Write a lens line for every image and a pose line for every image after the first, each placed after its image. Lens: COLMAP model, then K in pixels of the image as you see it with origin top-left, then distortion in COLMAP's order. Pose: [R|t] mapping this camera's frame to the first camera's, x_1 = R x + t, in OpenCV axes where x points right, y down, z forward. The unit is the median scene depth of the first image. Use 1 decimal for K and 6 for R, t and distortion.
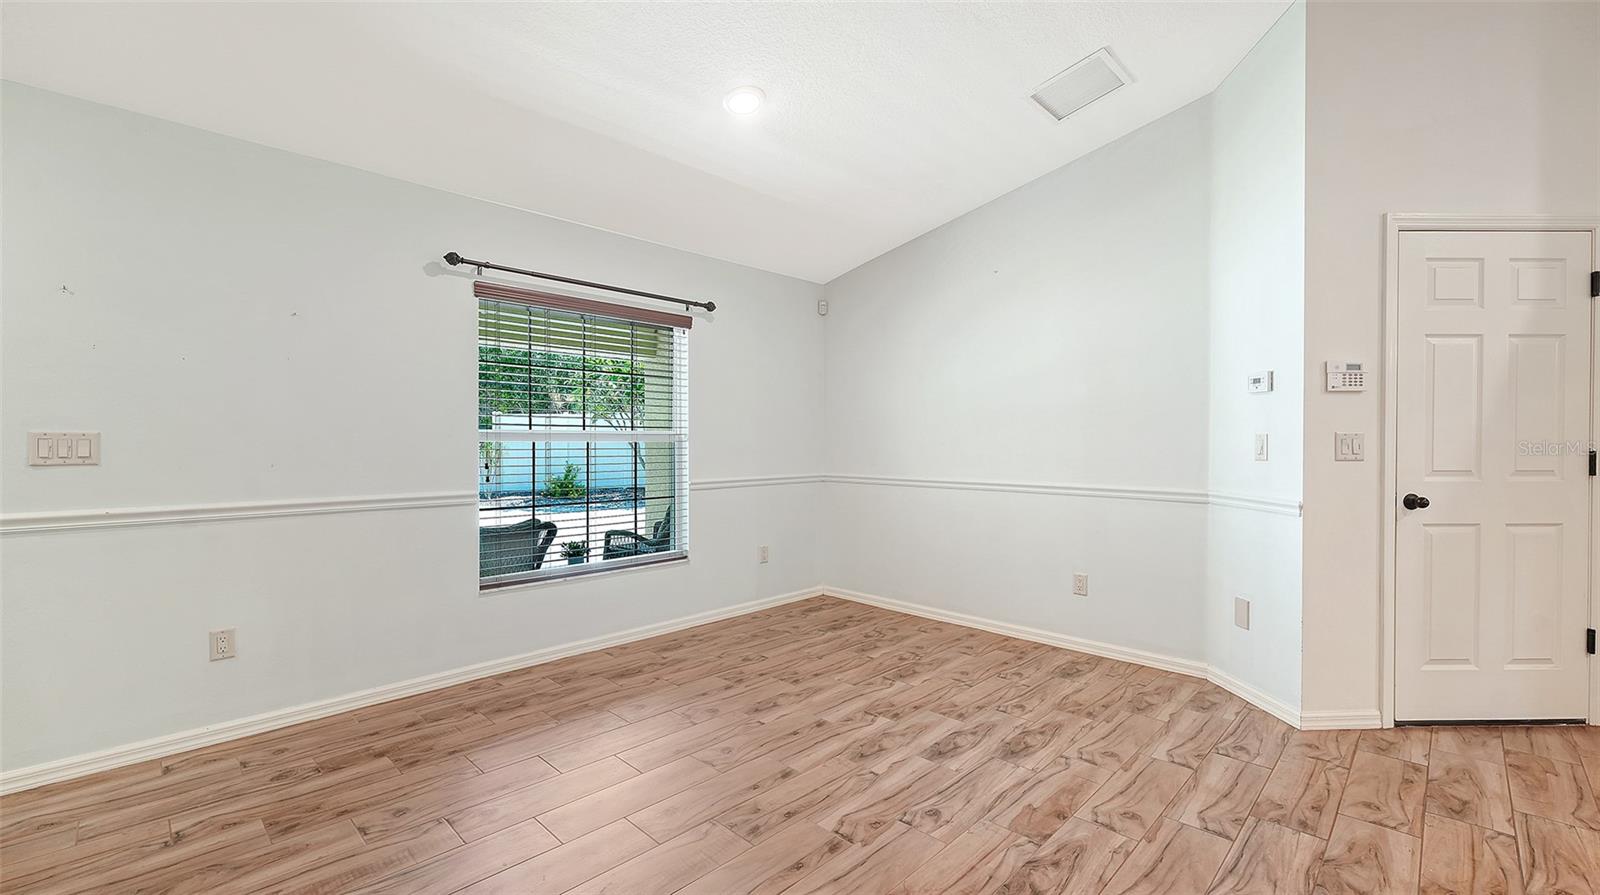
lens RADIAL K [[691.3, 0, 812.4], [0, 691.3, 439.0], [0, 0, 1]] dist [-0.014488, 0.000531]
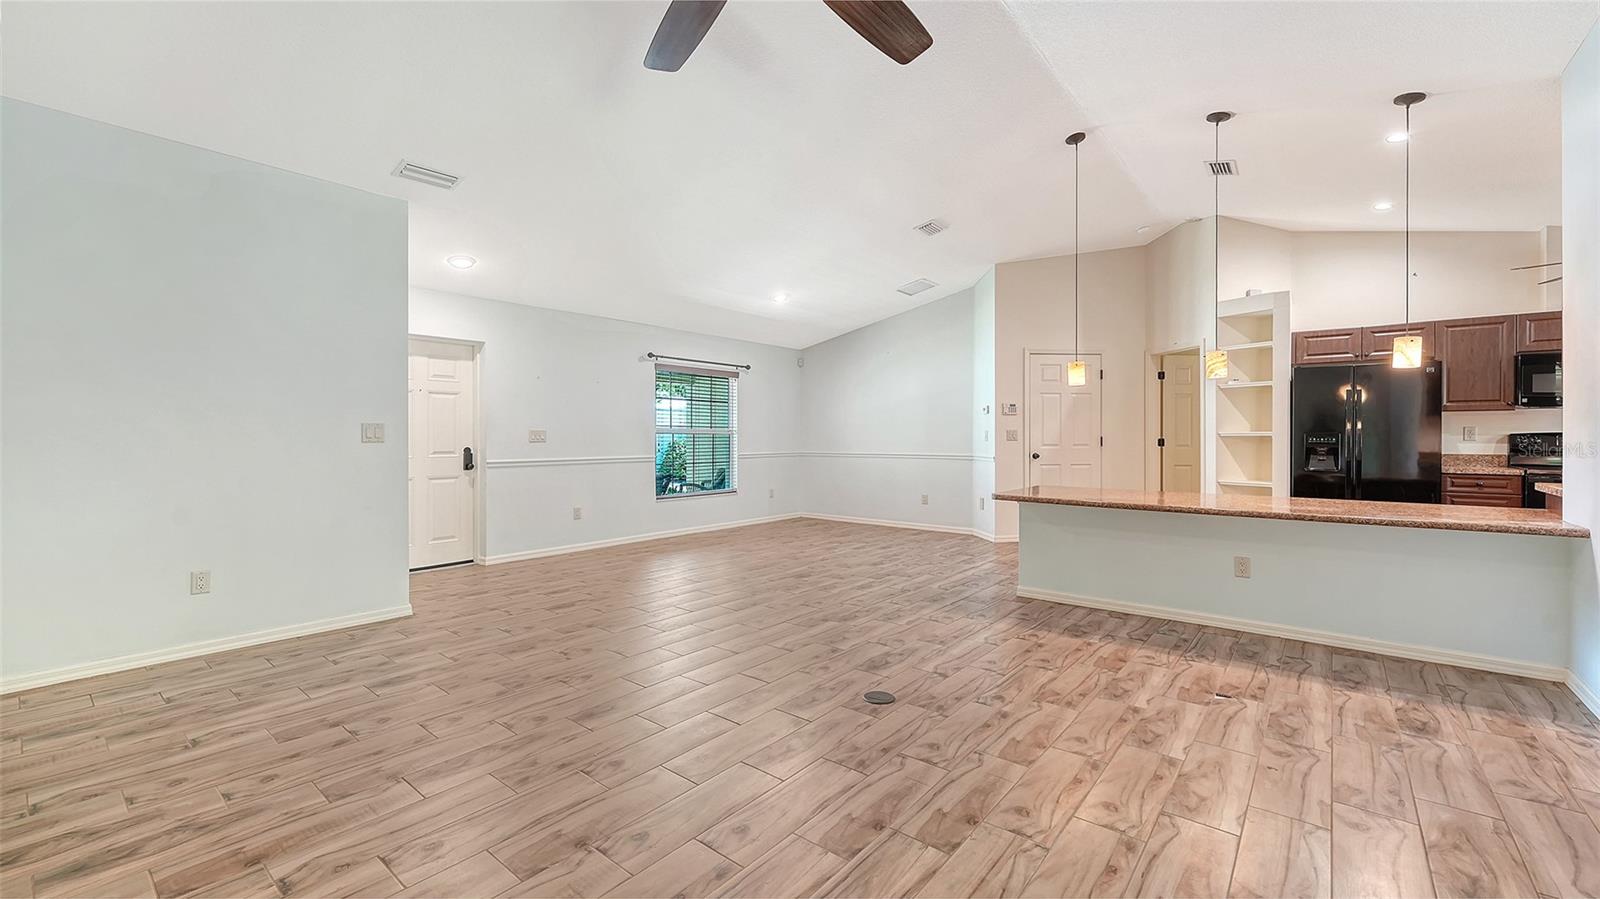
lens RADIAL K [[652.2, 0, 775.7], [0, 652.2, 430.8], [0, 0, 1]] dist [-0.003675, -0.000137]
pose [[0.999471, 0.000104, 0.032523, -0.167266], [0.000164, 0.999966, -0.008232, 0.011871], [-0.032523, 0.008233, 0.999437, -1.170731]]
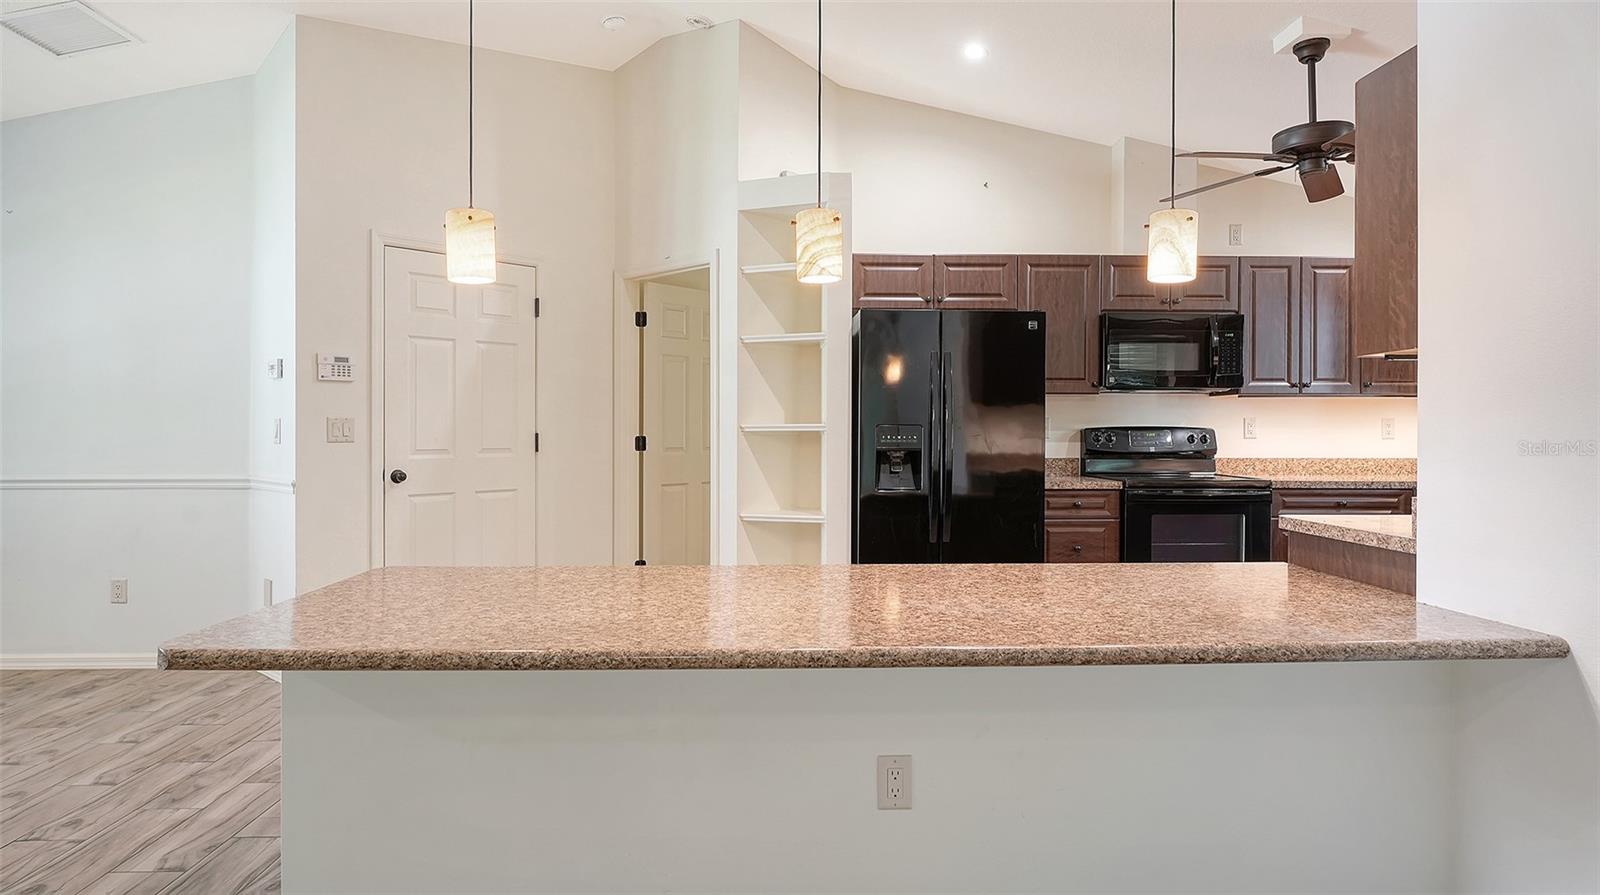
lens RADIAL K [[897.5, 0, 810.8], [0, 897.5, 428.2], [0, 0, 1]] dist [0.003766, -0.000954]
pose [[0.698956, 0.002949, 0.715159, 0.207957], [0.001027, 0.999986, -0.005127, 0.013449], [-0.715164, 0.004318, 0.698943, -0.466884]]
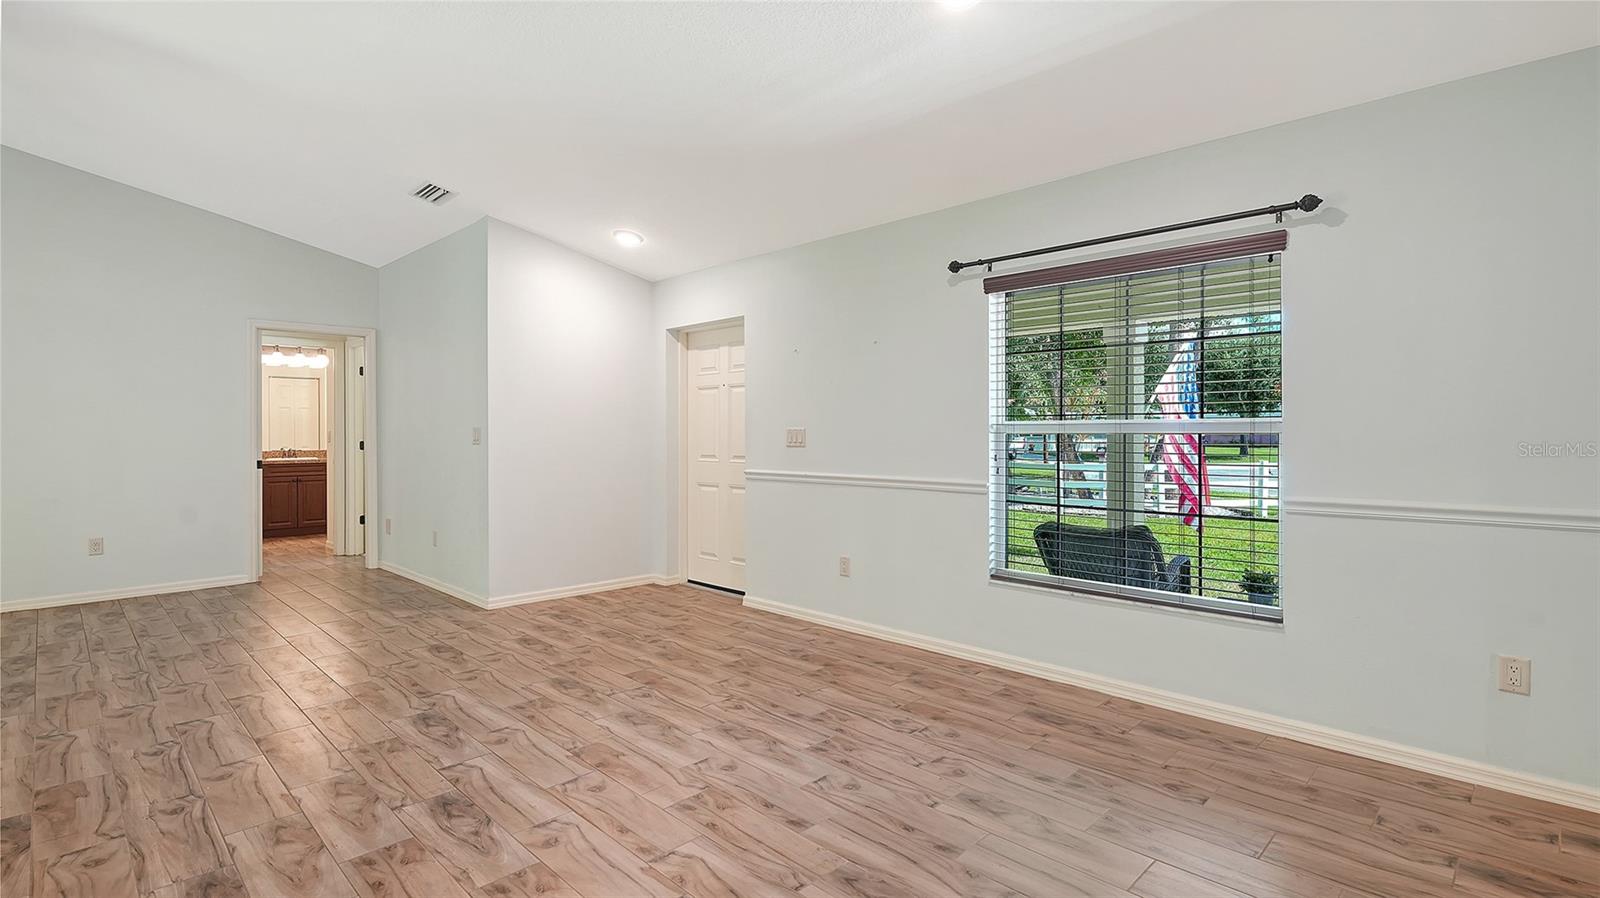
lens RADIAL K [[735.2, 0, 791.6], [0, 735.2, 436.3], [0, 0, 1]] dist [-0.000072, -0.001084]
pose [[-0.033393, -0.005530, -0.999427, 0.633537], [-0.005359, 0.999971, -0.005354, 0.015528], [0.999428, 0.005177, -0.033422, 0.756488]]
